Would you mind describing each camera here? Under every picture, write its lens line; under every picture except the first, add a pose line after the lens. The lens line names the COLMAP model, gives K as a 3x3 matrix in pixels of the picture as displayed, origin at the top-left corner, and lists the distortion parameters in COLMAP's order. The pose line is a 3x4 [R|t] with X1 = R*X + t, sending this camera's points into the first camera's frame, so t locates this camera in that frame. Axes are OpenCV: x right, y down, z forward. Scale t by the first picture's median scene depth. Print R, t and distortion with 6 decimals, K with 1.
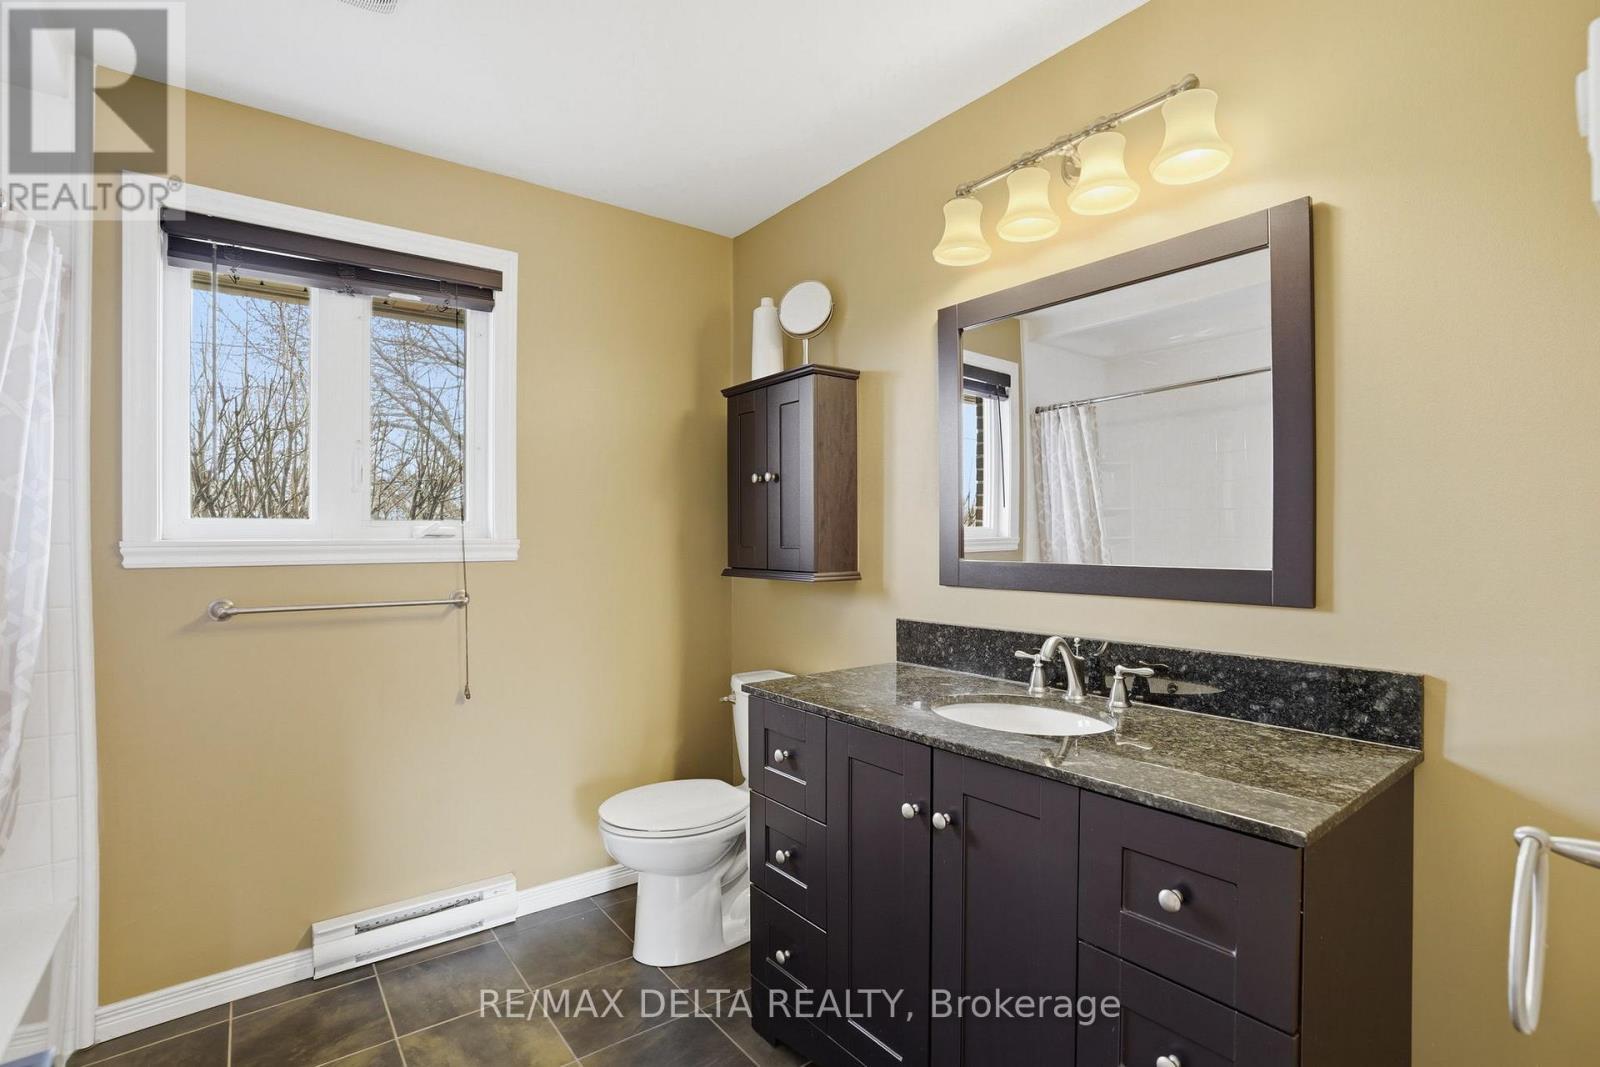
lens RADIAL K [[752.9, 0, 797.5], [0, 752.9, 548.1], [0, 0, 1]] dist [-0.067726, 0.026609]
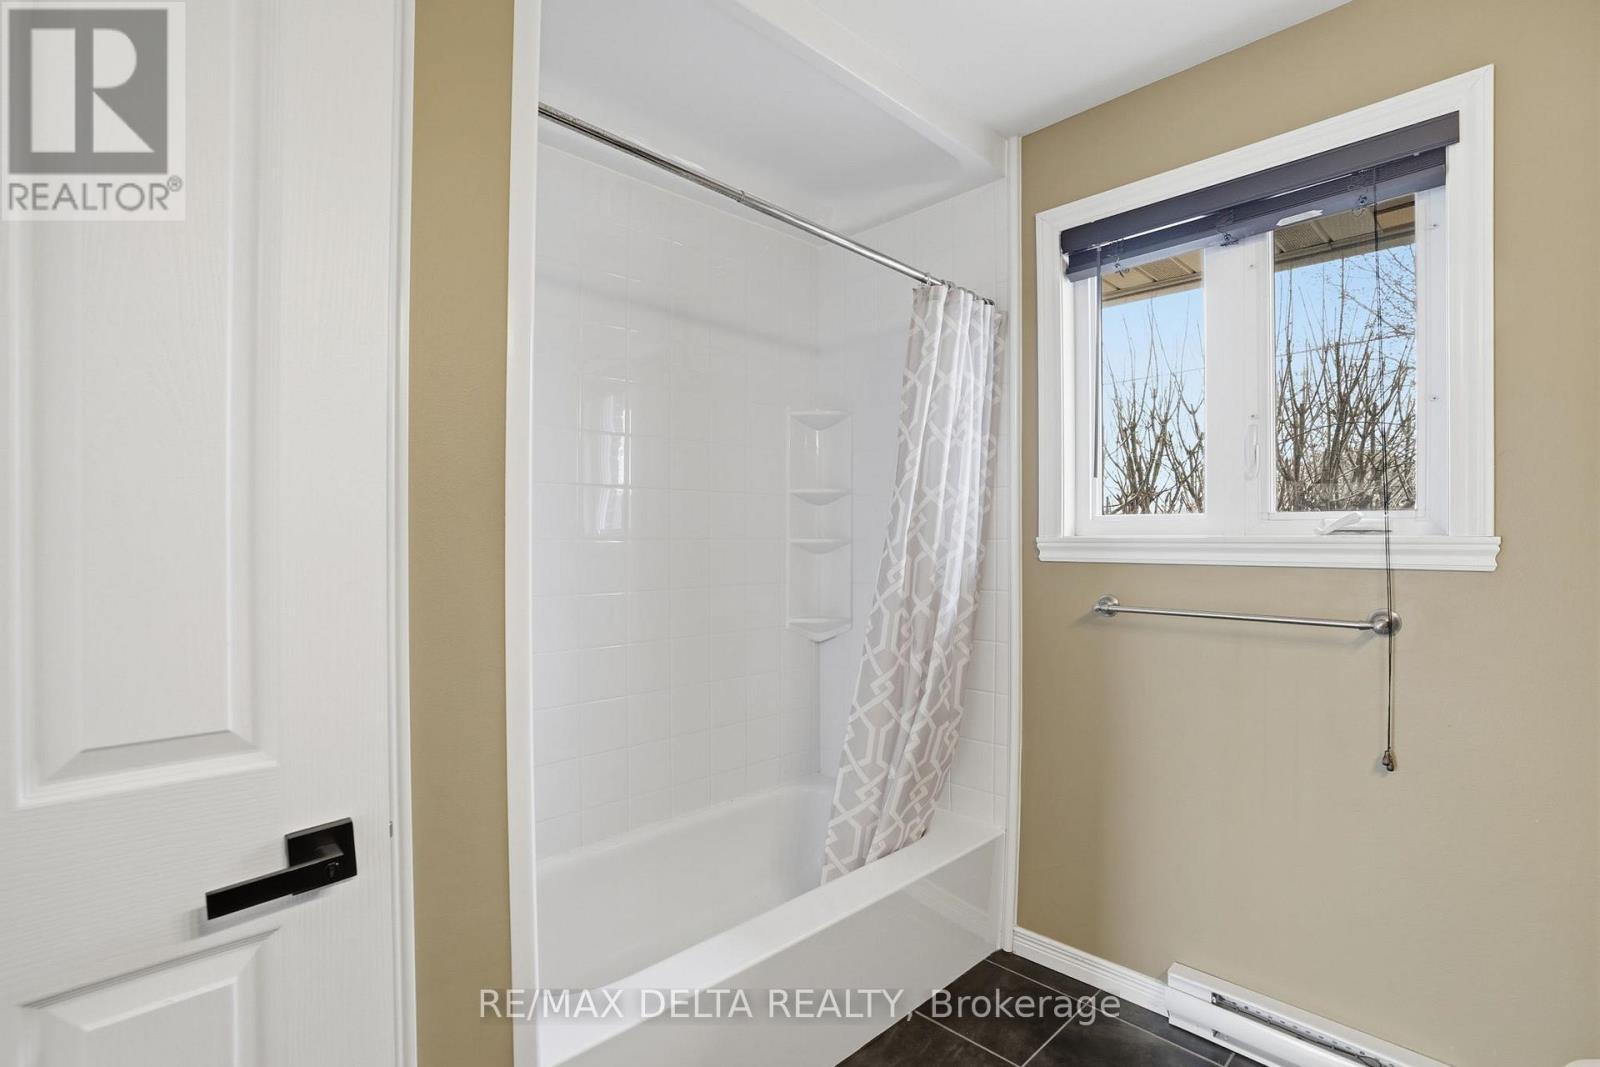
lens RADIAL K [[752.9, 0, 797.5], [0, 752.9, 548.1], [0, 0, 1]] dist [-0.067726, 0.026609]
pose [[0.112518, 0.016457, -0.993513, 0.171717], [-0.013100, 0.999801, 0.015077, -0.004439], [0.993563, 0.011319, 0.112711, 0.422357]]
